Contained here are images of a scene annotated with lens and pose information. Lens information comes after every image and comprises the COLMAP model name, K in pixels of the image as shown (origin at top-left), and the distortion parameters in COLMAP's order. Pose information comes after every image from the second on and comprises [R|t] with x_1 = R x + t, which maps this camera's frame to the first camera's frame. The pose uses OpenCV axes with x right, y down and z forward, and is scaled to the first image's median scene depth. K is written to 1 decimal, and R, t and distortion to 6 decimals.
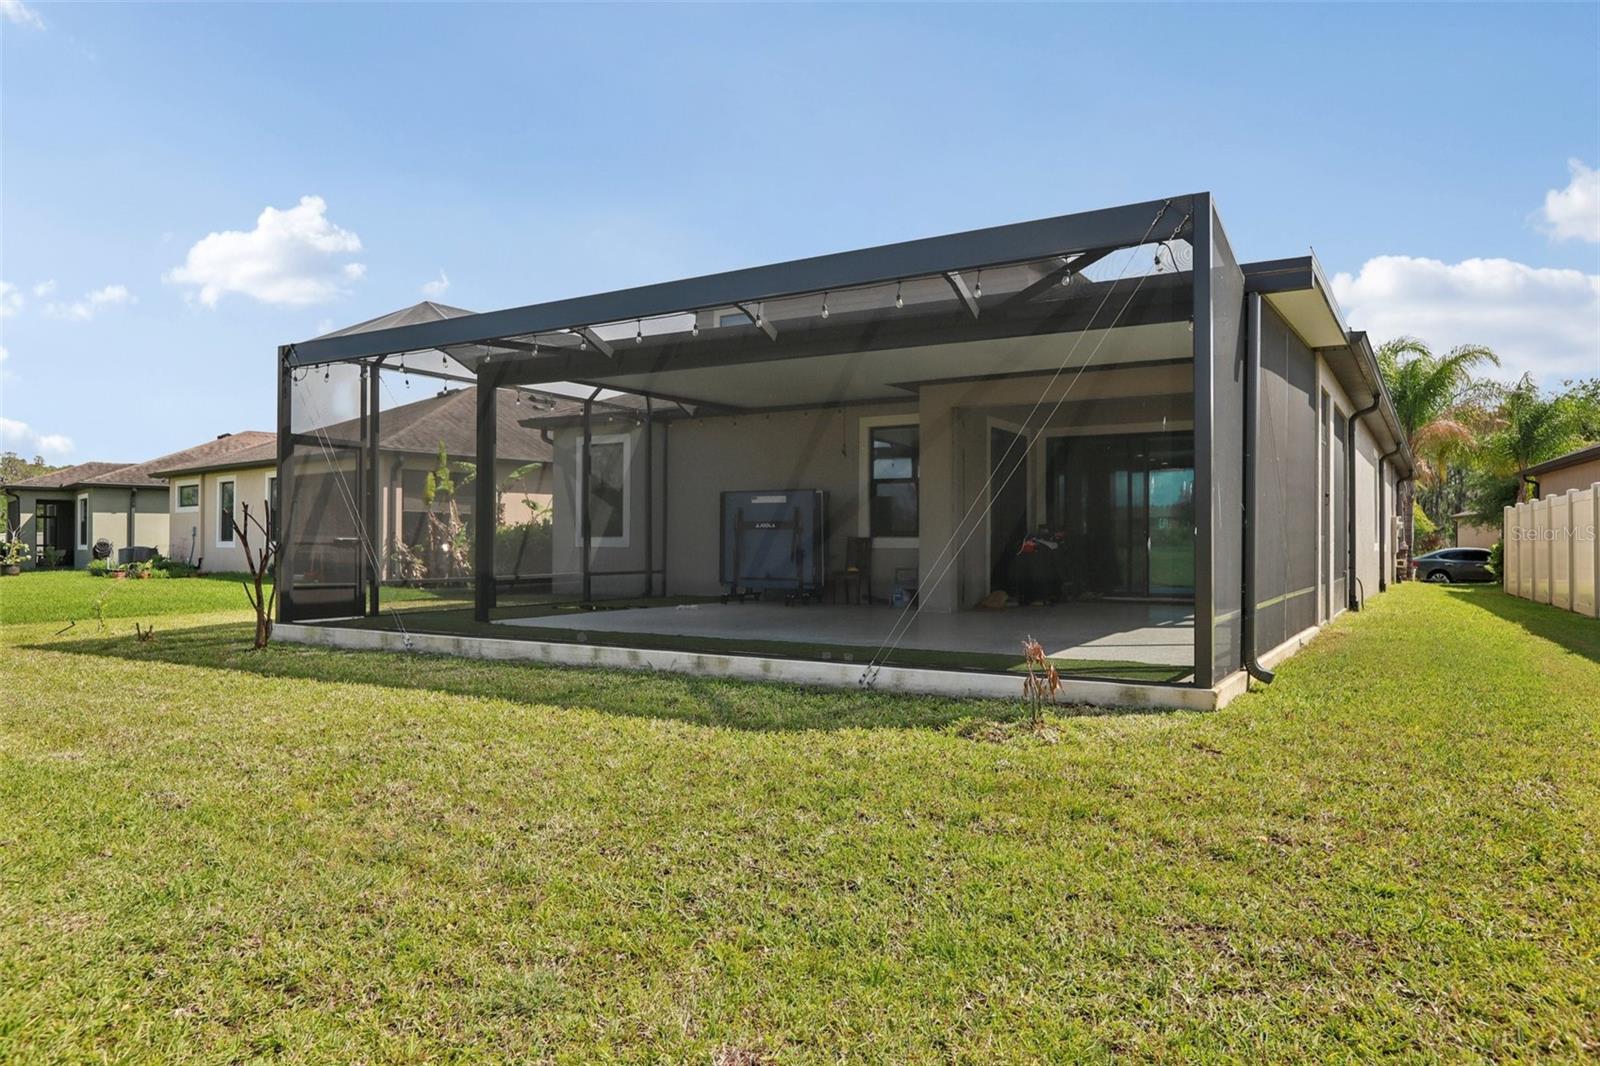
lens RADIAL K [[1071.8, 0, 800.3], [0, 1071.8, 533.5], [0, 0, 1]] dist [-0.000108, 0.000198]
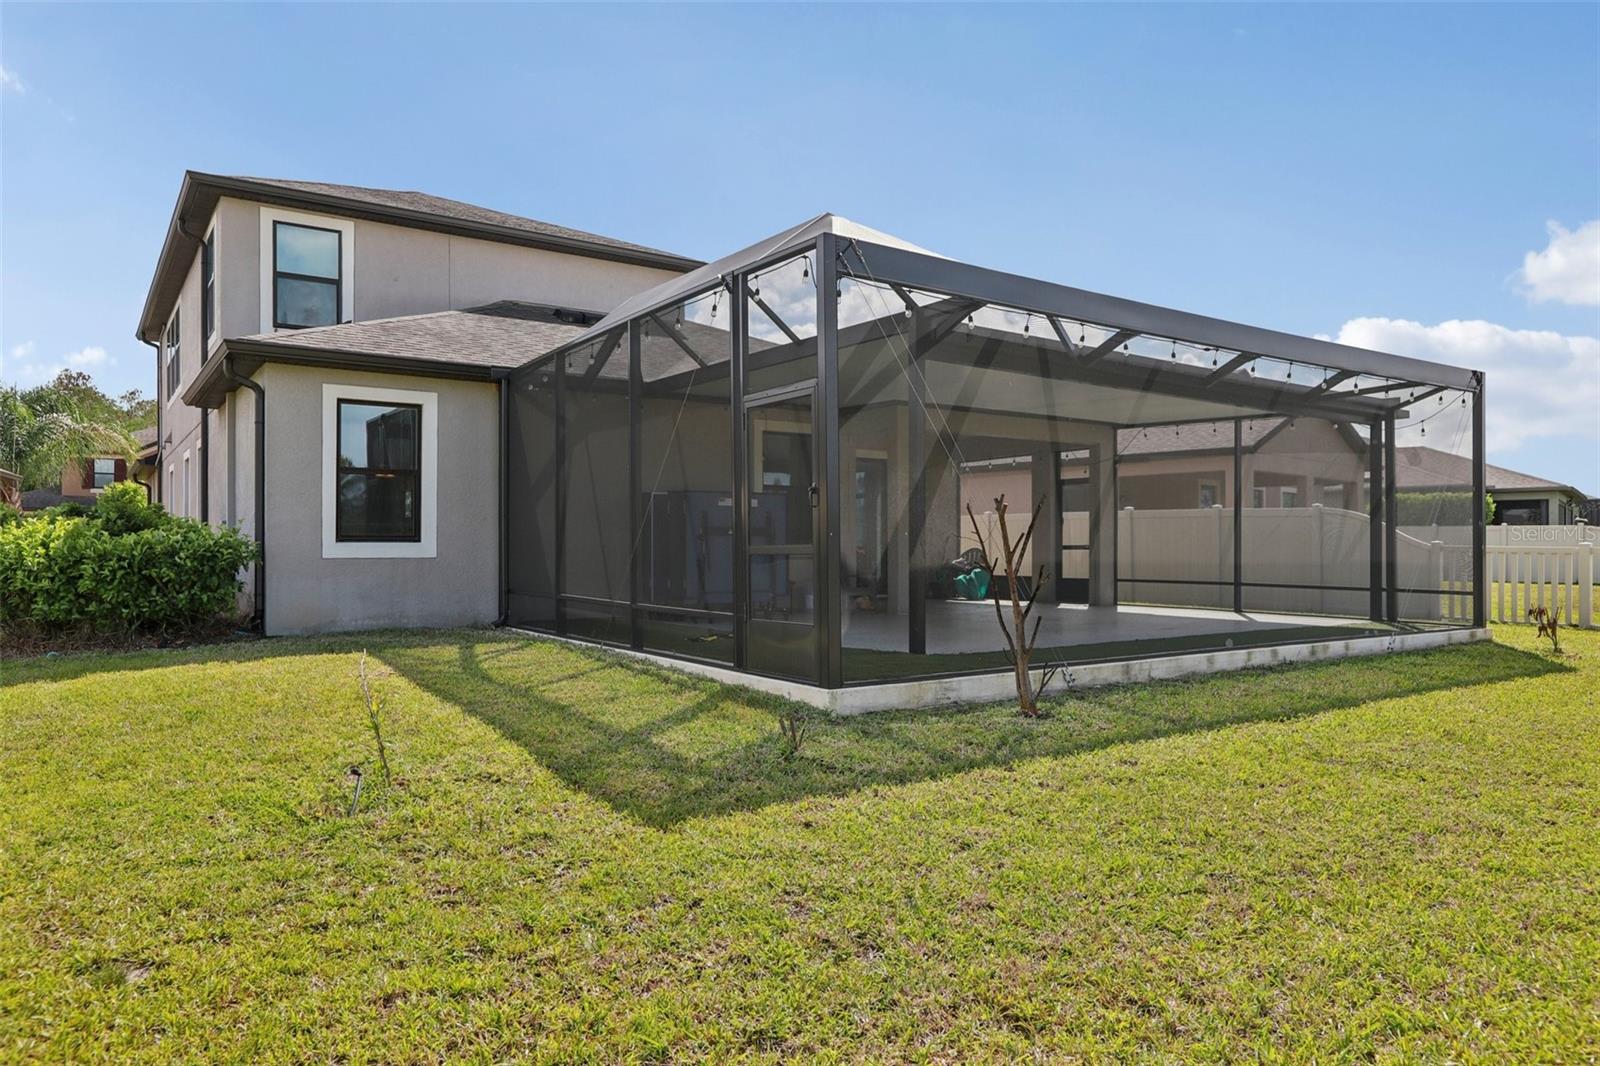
lens RADIAL K [[1071.8, 0, 800.7], [0, 1071.8, 533.7], [0, 0, 1]] dist [-0.000108, 0.000198]
pose [[0.416782, 0.002413, 0.909003, -1.414735], [-0.004095, 0.999991, -0.000777, -0.011637], [-0.908997, -0.003399, 0.416788, 0.980624]]
